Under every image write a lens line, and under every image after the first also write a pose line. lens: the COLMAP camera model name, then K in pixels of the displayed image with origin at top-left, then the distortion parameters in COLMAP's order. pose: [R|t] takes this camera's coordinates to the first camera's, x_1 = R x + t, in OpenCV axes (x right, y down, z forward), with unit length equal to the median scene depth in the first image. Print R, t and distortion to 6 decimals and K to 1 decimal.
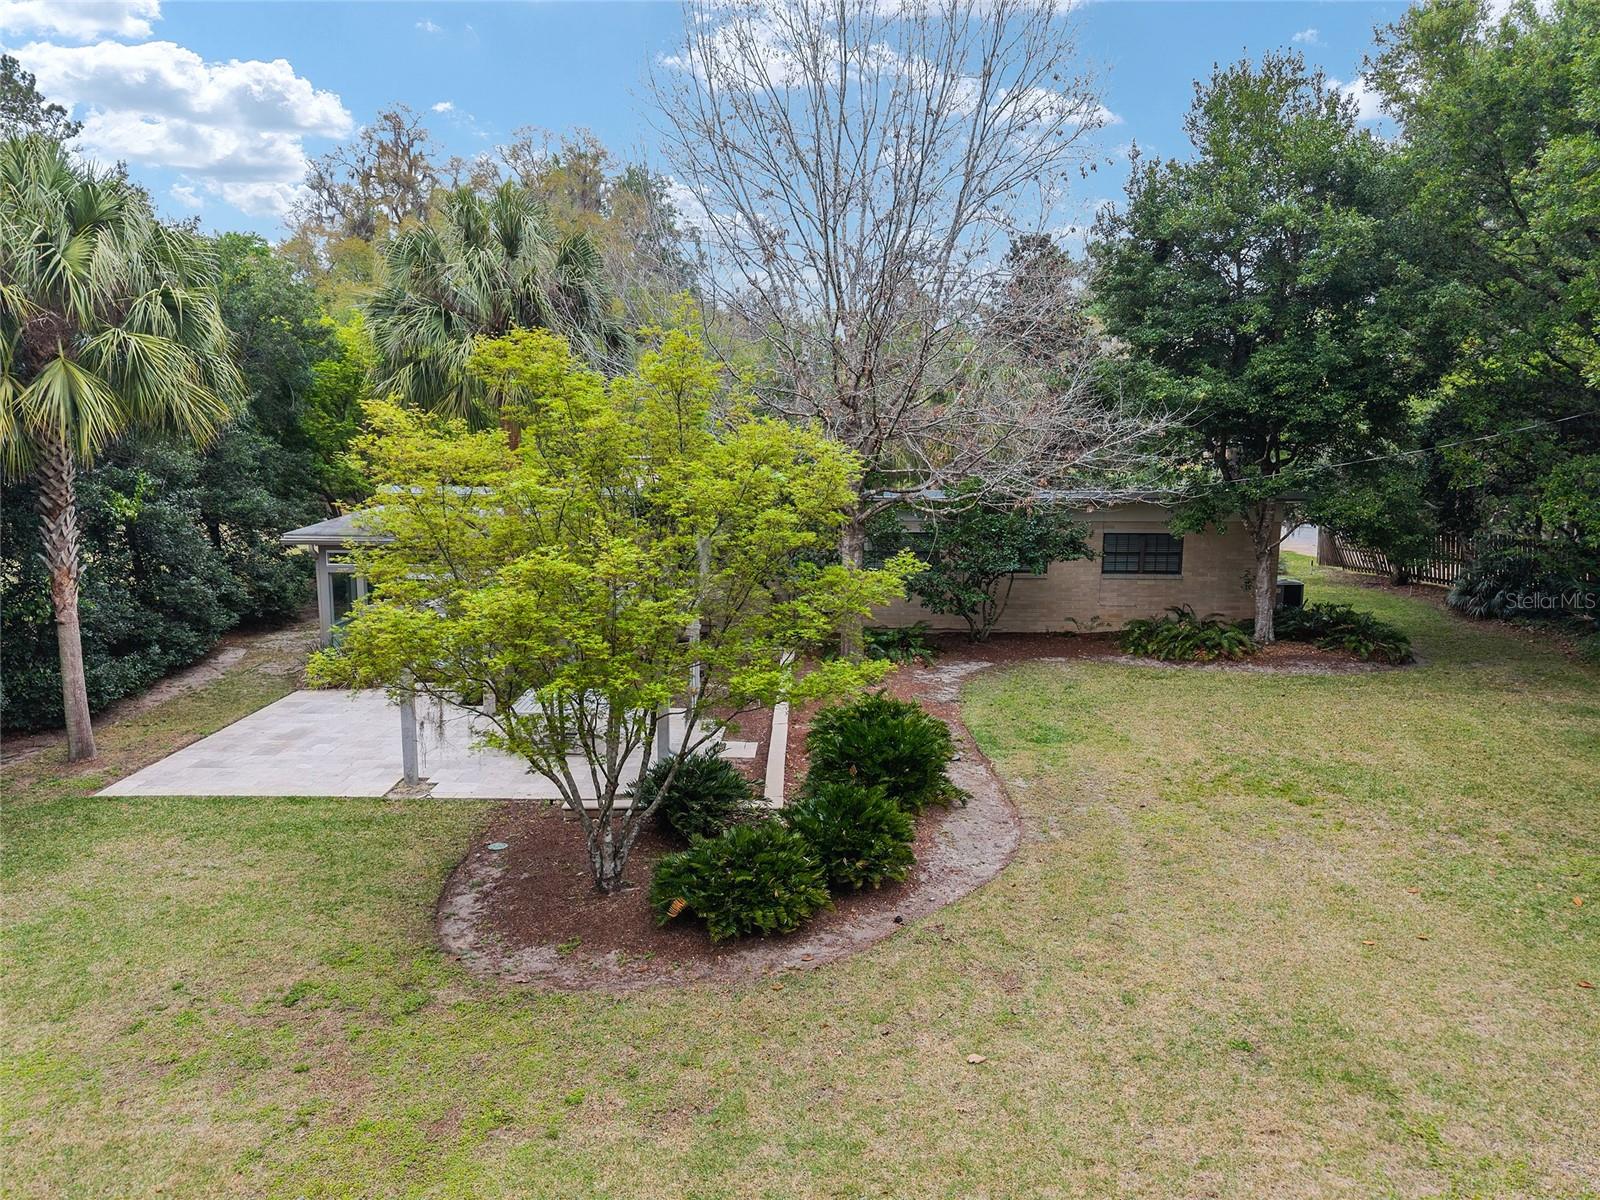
lens RADIAL K [[1087.5, 0, 811.5], [0, 1087.5, 600.0], [0, 0, 1]] dist [0.034022, -0.031403]
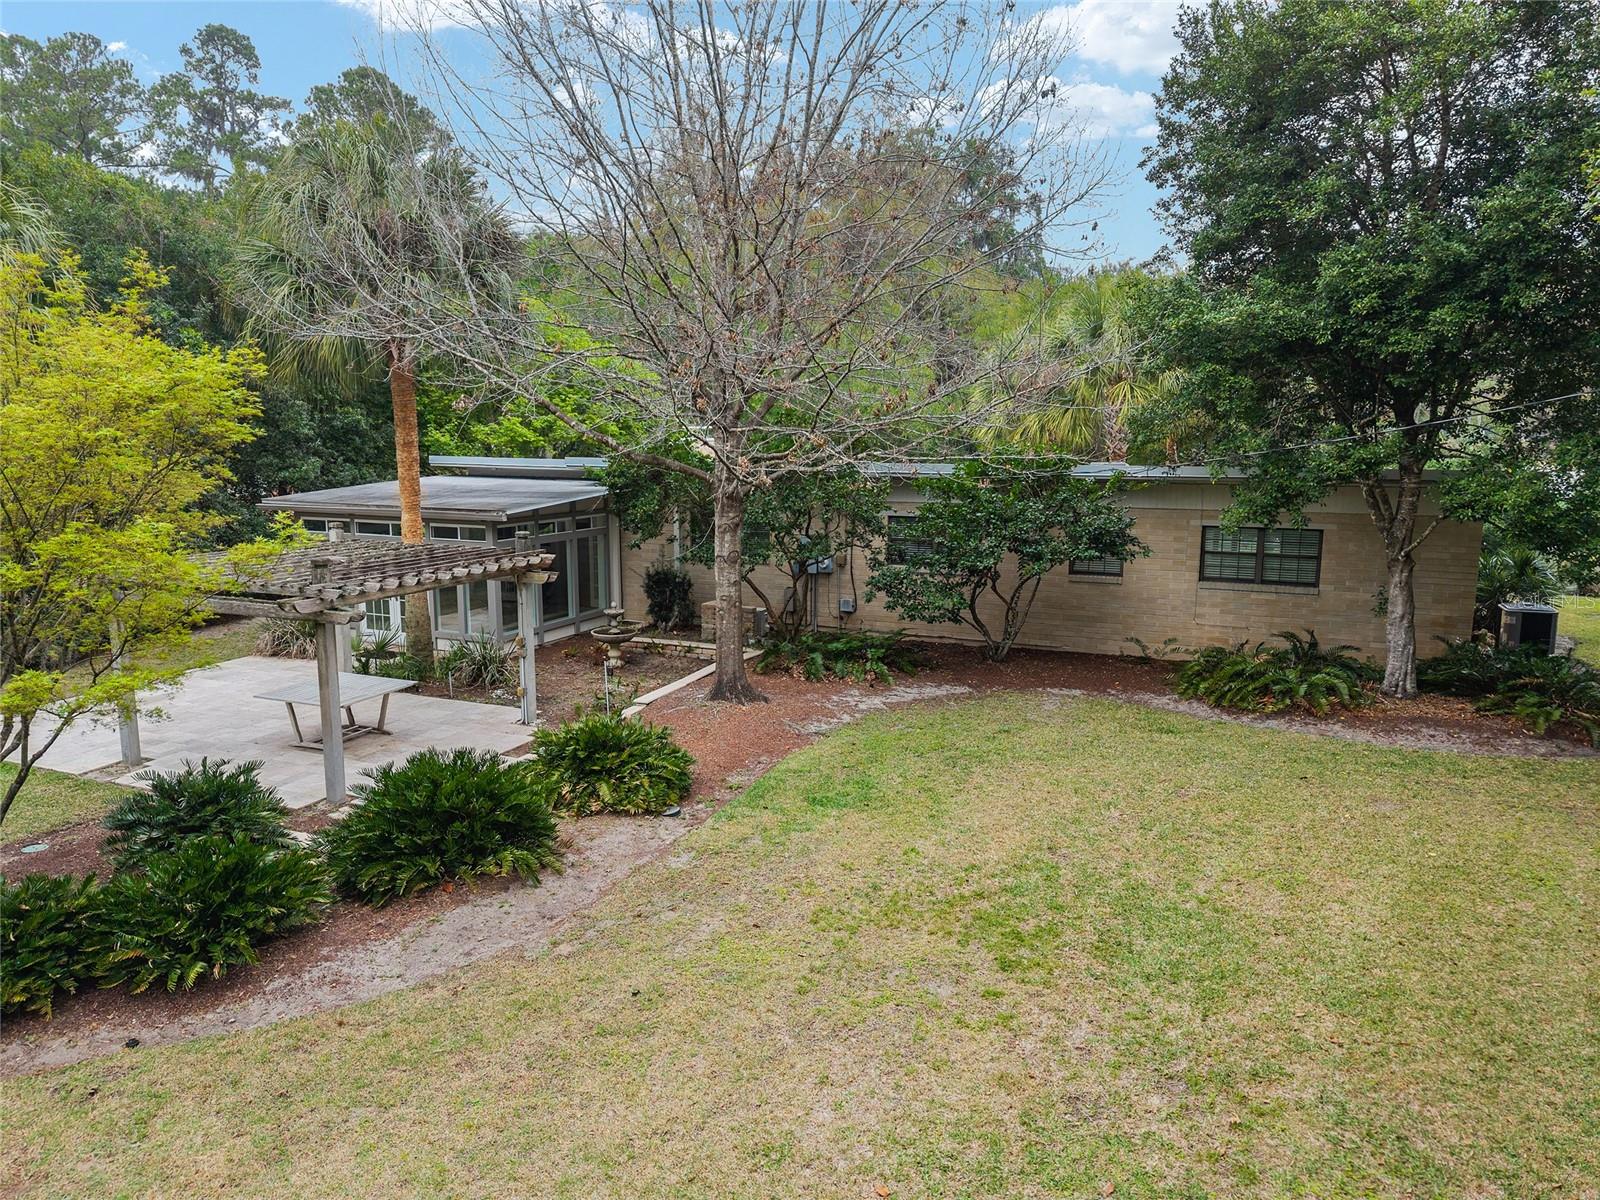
lens RADIAL K [[1087.5, 0, 788.7], [0, 1087.5, 606.3], [0, 0, 1]] dist [0.034022, -0.031403]
pose [[0.920632, 0.058459, -0.386031, 0.435320], [-0.053366, 0.998289, 0.023906, -0.014642], [0.386768, -0.001408, 0.922176, 0.313594]]
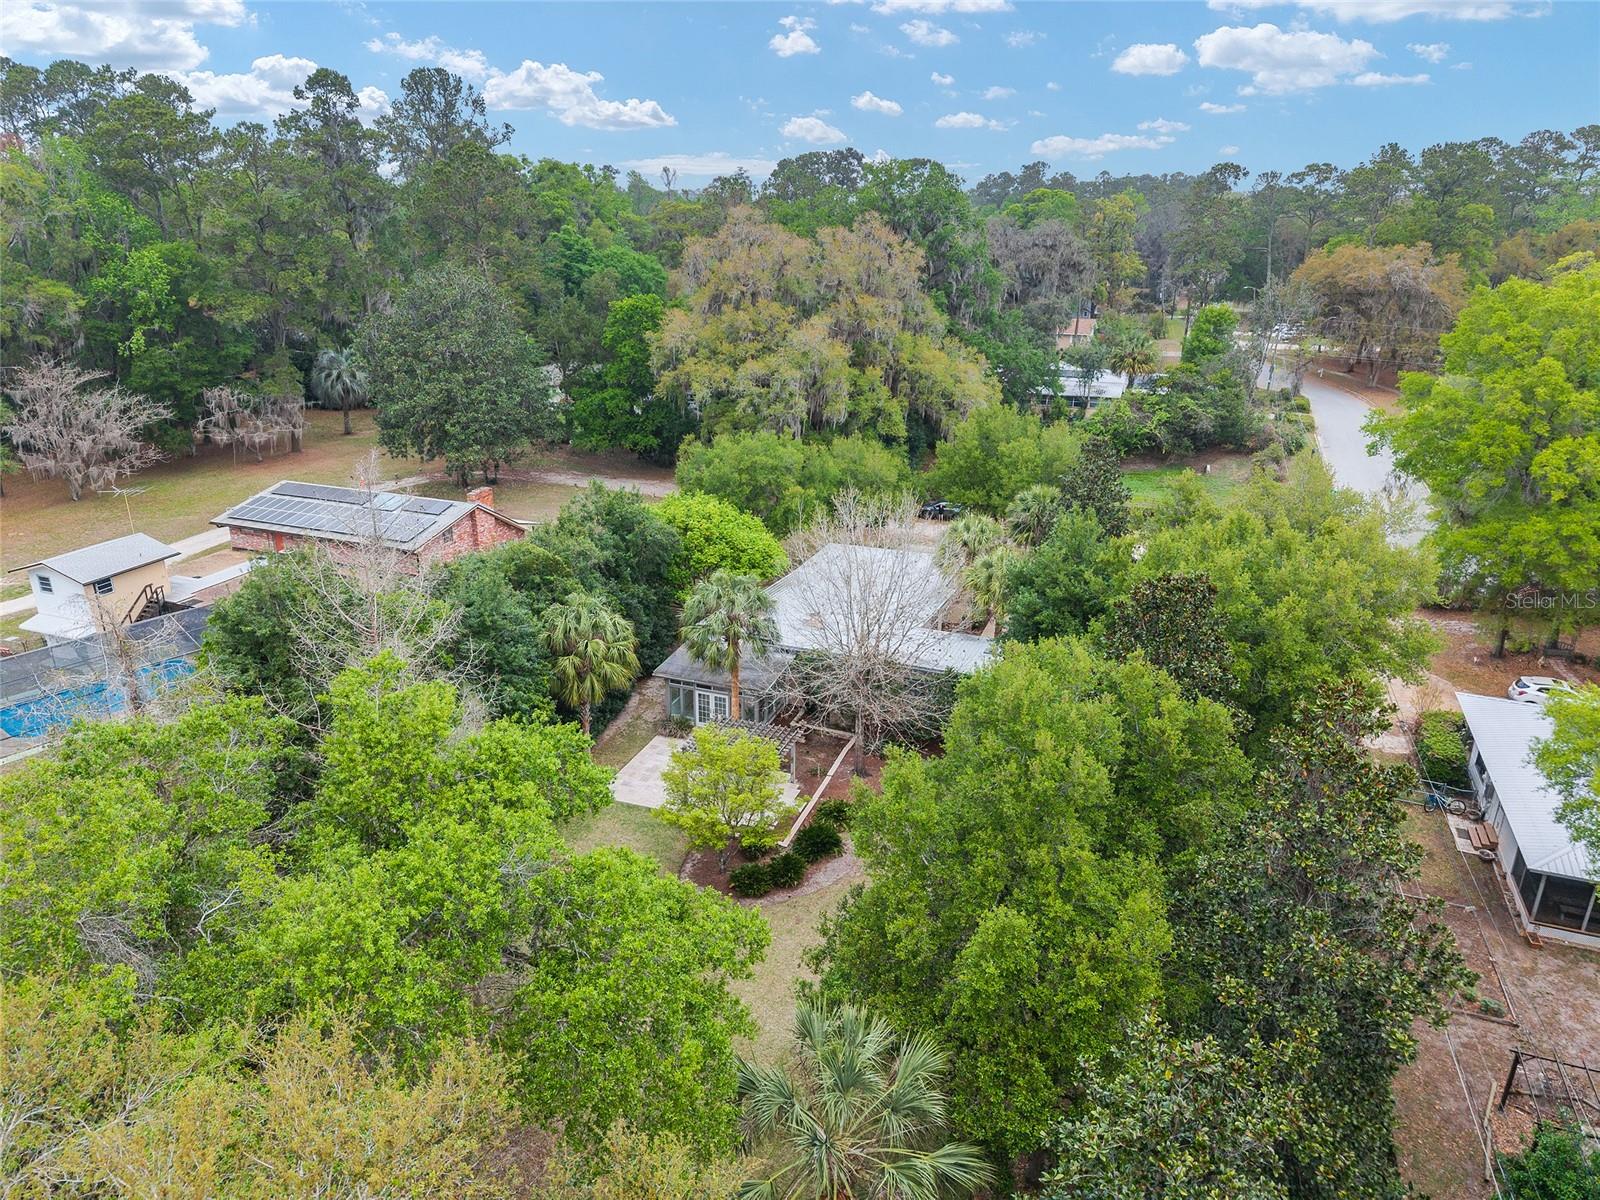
lens RADIAL K [[1087.5, 0, 799.5], [0, 1087.5, 604.4], [0, 0, 1]] dist [0.034022, -0.031403]
pose [[0.942376, 0.112843, -0.314951, 0.727219], [-0.045745, 0.976020, 0.212821, -0.917860], [0.331413, -0.186150, 0.924940, -1.410275]]
